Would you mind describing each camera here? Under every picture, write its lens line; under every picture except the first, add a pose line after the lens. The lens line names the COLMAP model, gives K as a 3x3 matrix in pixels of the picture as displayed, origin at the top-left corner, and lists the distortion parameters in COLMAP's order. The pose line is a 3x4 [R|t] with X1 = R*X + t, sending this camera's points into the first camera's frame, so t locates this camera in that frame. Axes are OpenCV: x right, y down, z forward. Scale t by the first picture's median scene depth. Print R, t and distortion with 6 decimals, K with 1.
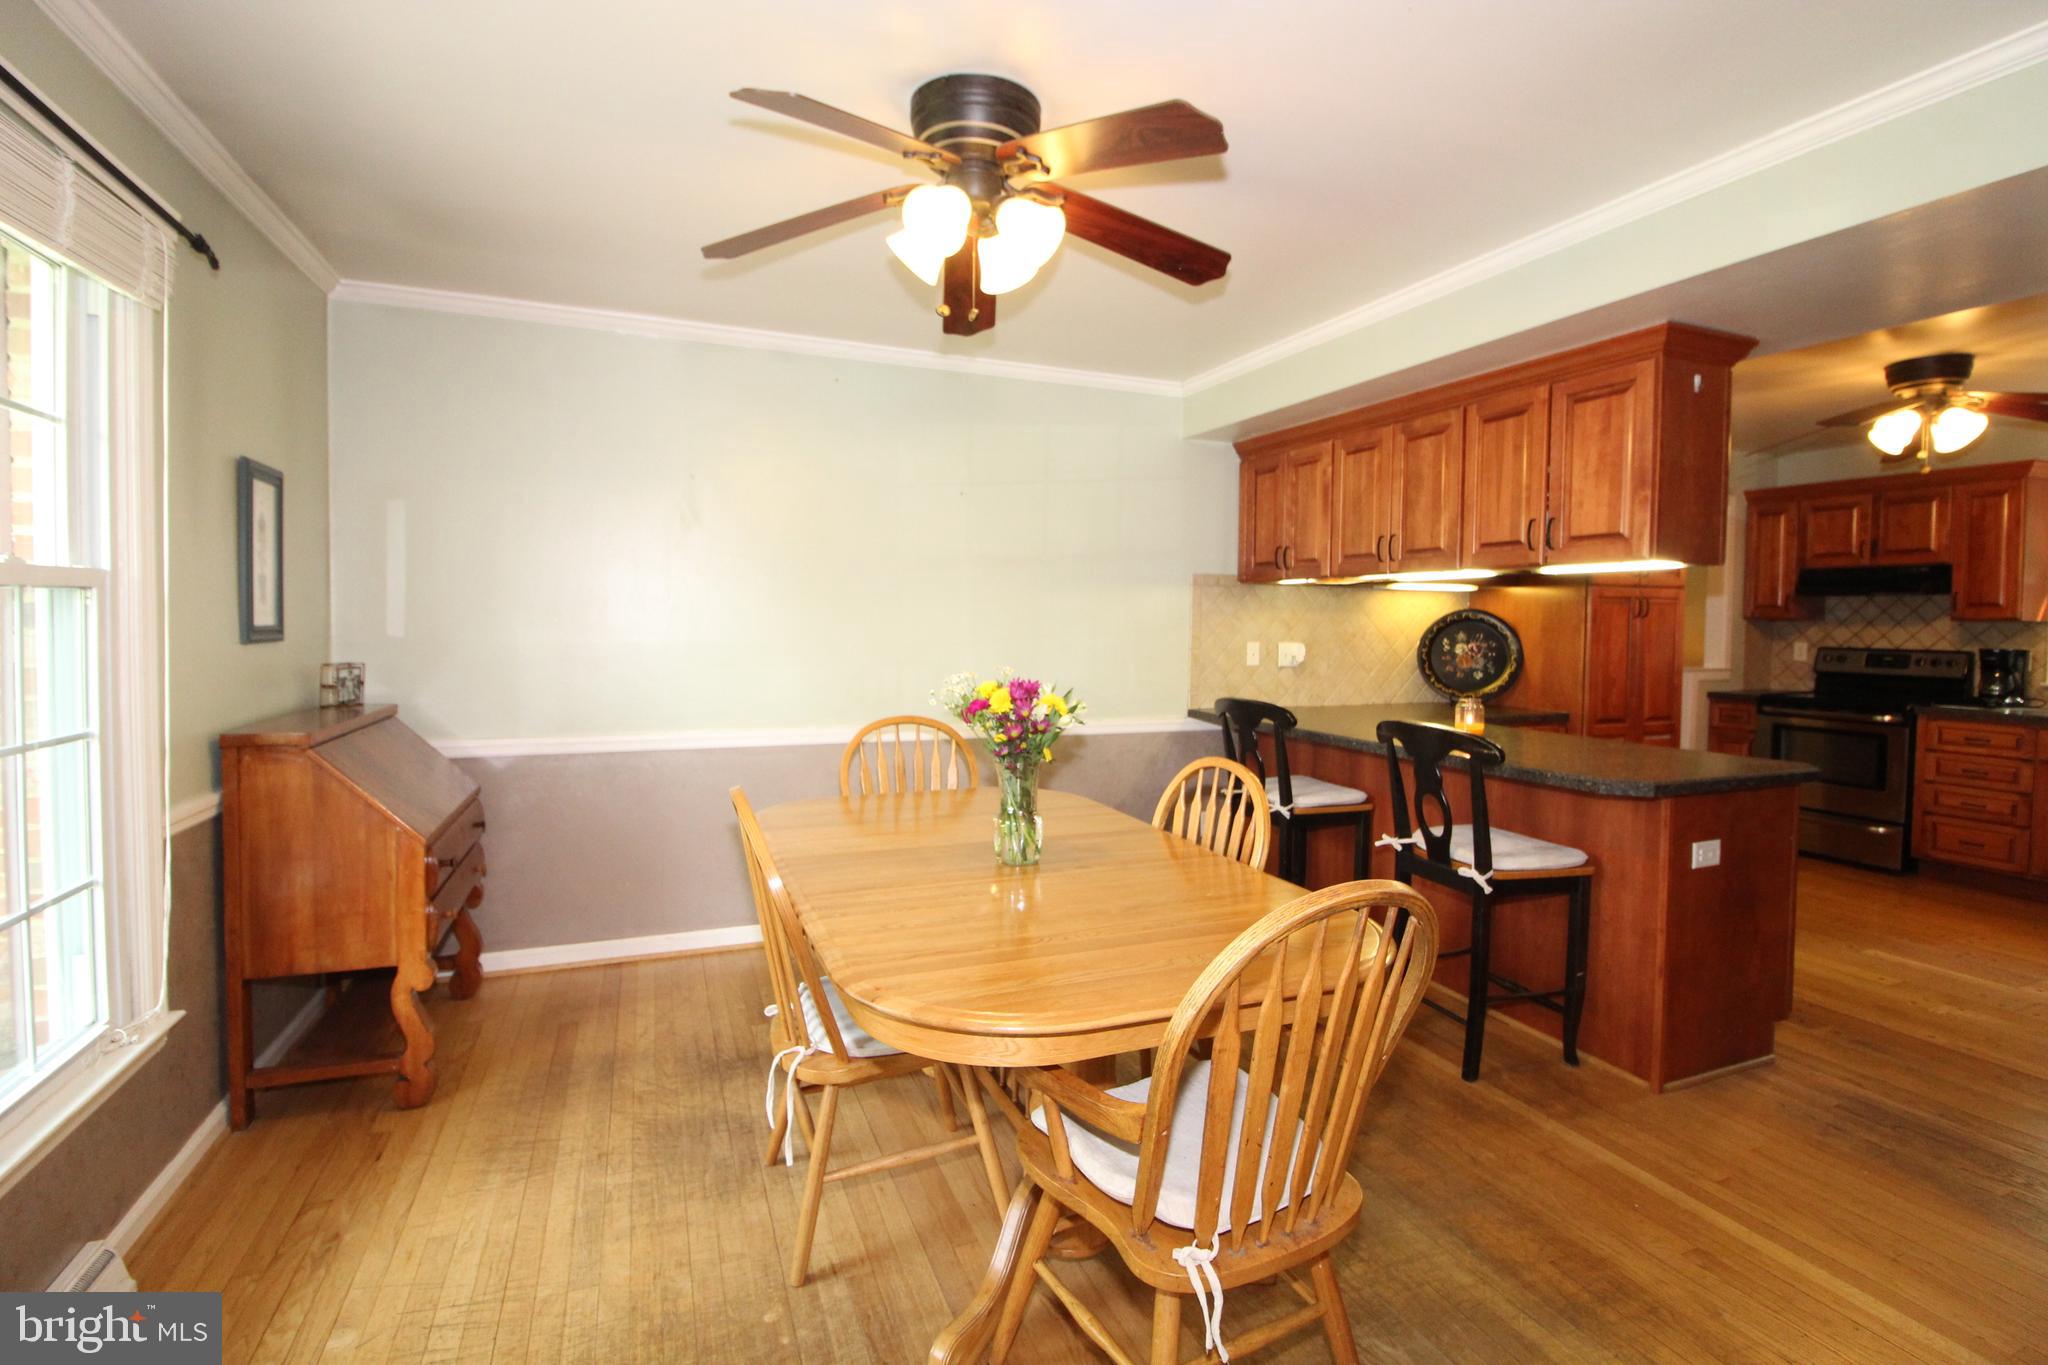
lens RADIAL K [[953.0, 0, 1036.6], [0, 953.0, 654.2], [0, 0, 1]] dist [0.000916, -0.014871]
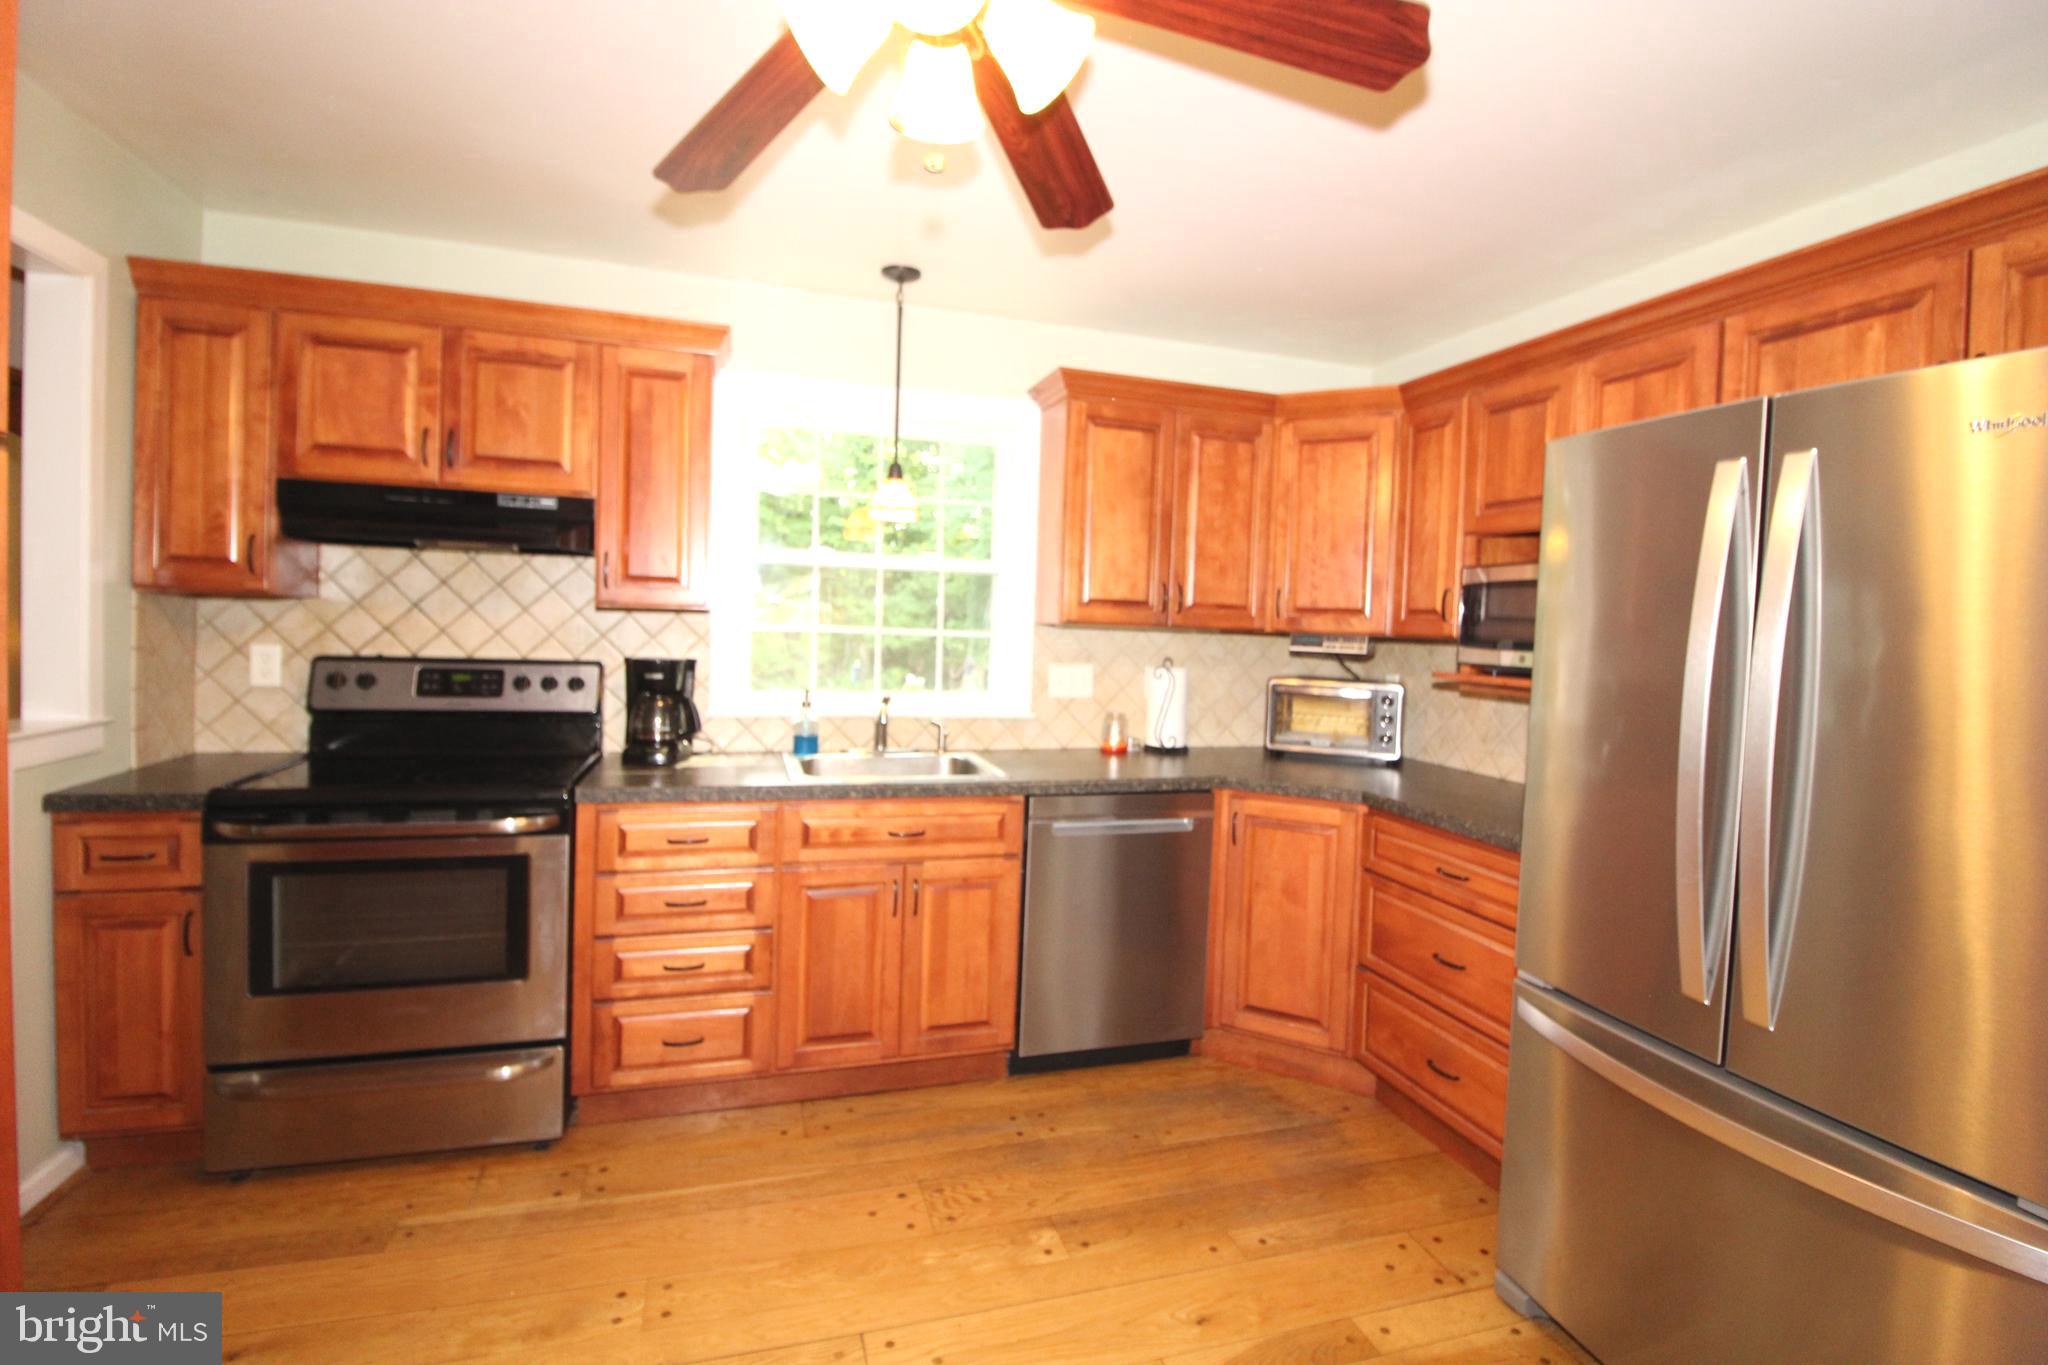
lens RADIAL K [[953.0, 0, 1036.6], [0, 953.0, 654.2], [0, 0, 1]] dist [0.000916, -0.014871]
pose [[0.087012, -0.037204, 0.995512, 0.505111], [0.002704, 0.999308, 0.037109, -0.030481], [-0.996204, -0.000537, 0.087052, 0.770003]]
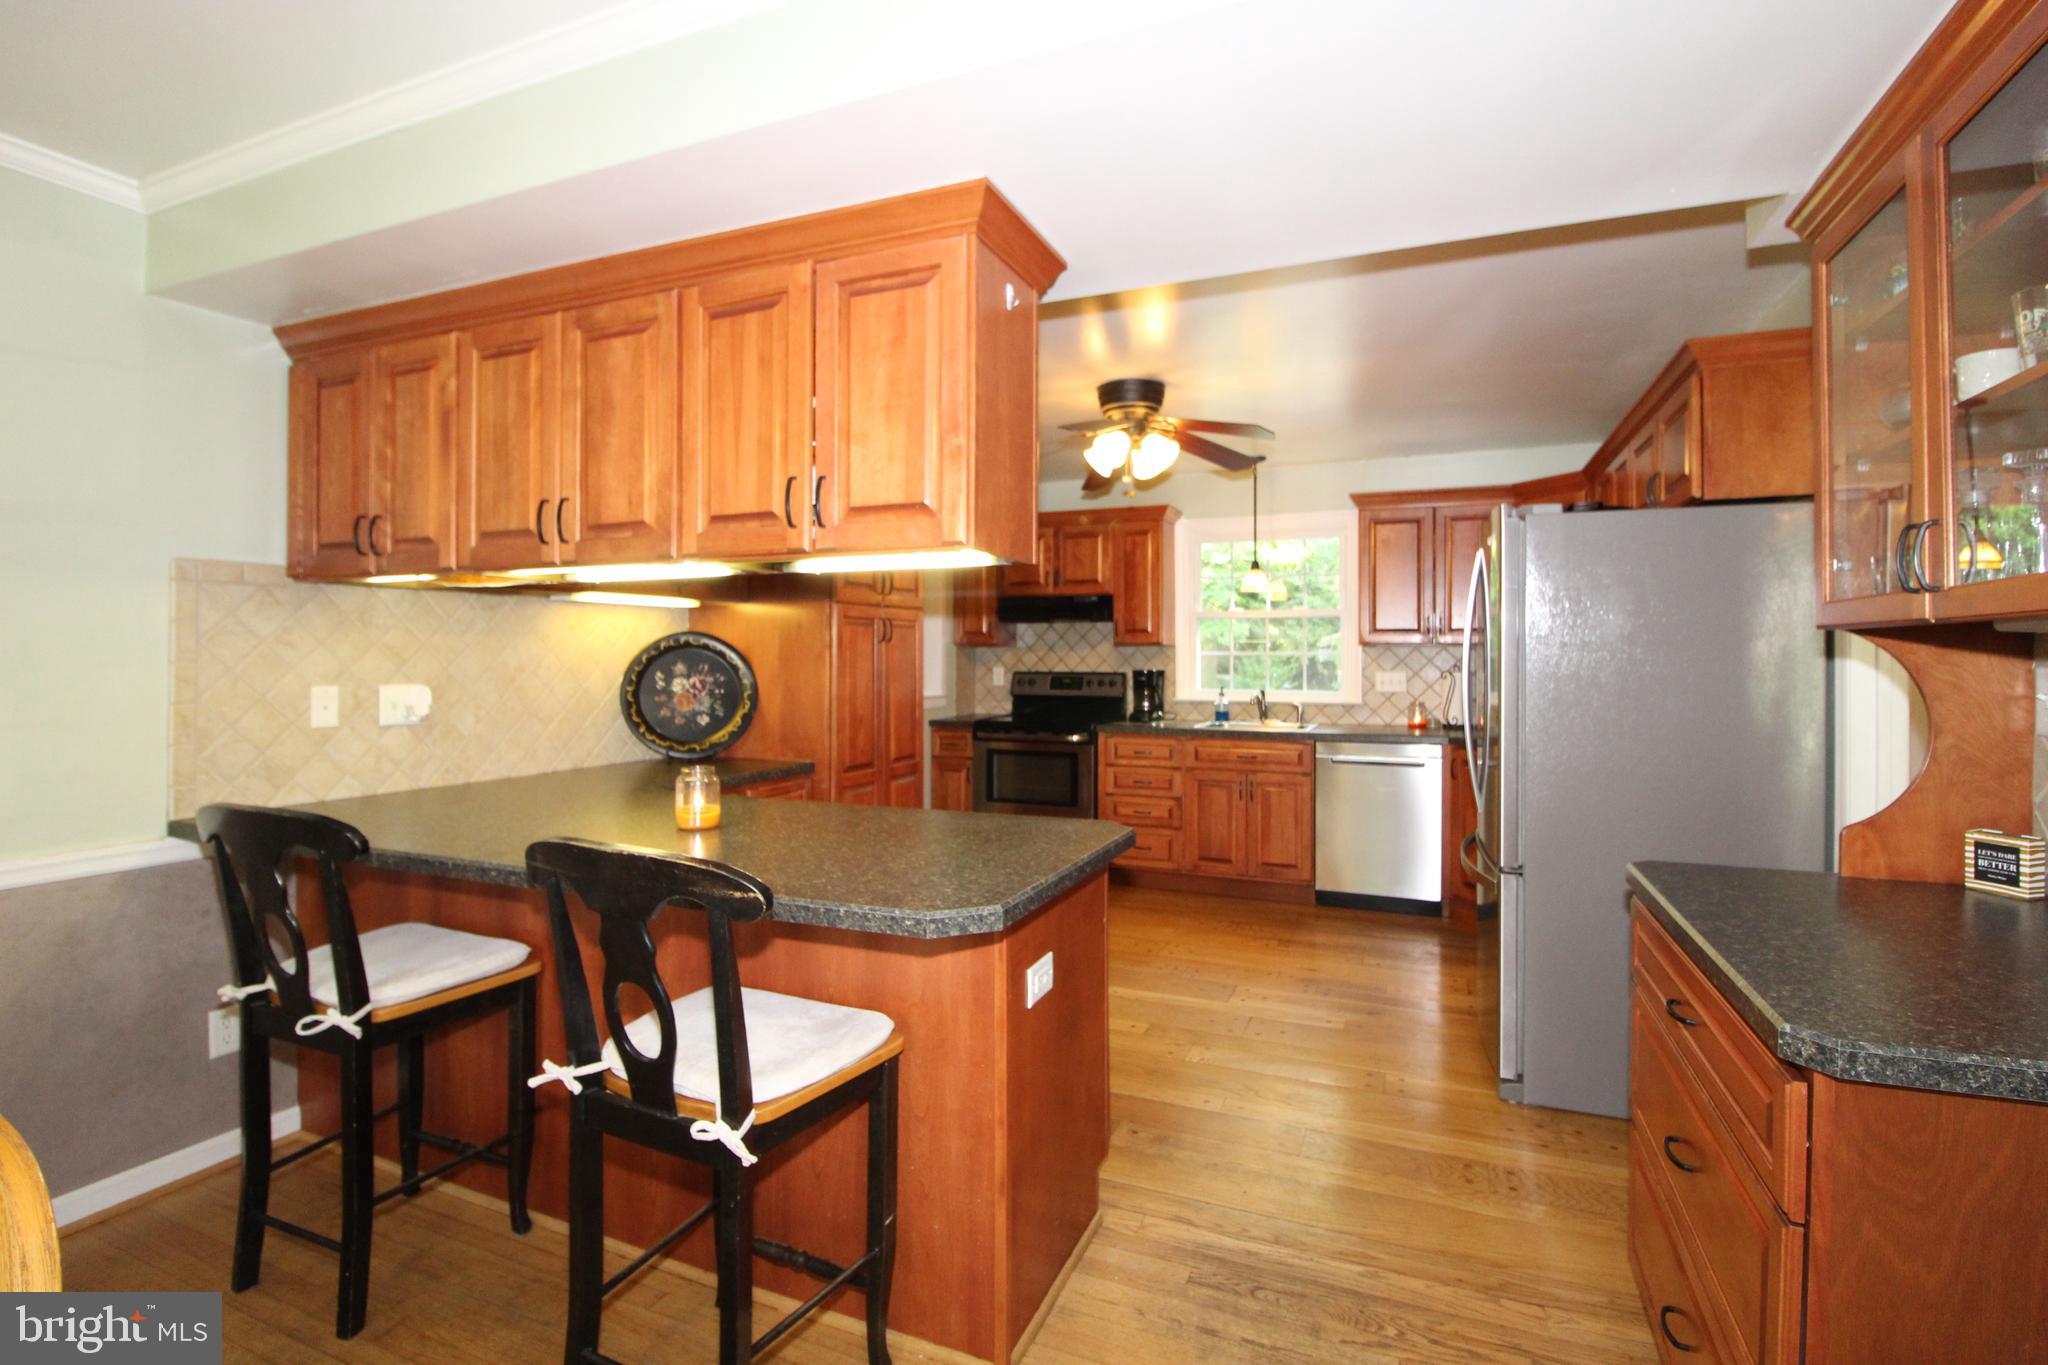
lens RADIAL K [[953.0, 0, 1036.6], [0, 953.0, 654.2], [0, 0, 1]] dist [0.000916, -0.014871]
pose [[0.710142, -0.008858, 0.704003, 0.126861], [0.031832, 0.999302, -0.019536, -0.006726], [-0.703338, 0.036283, 0.709929, 0.290873]]
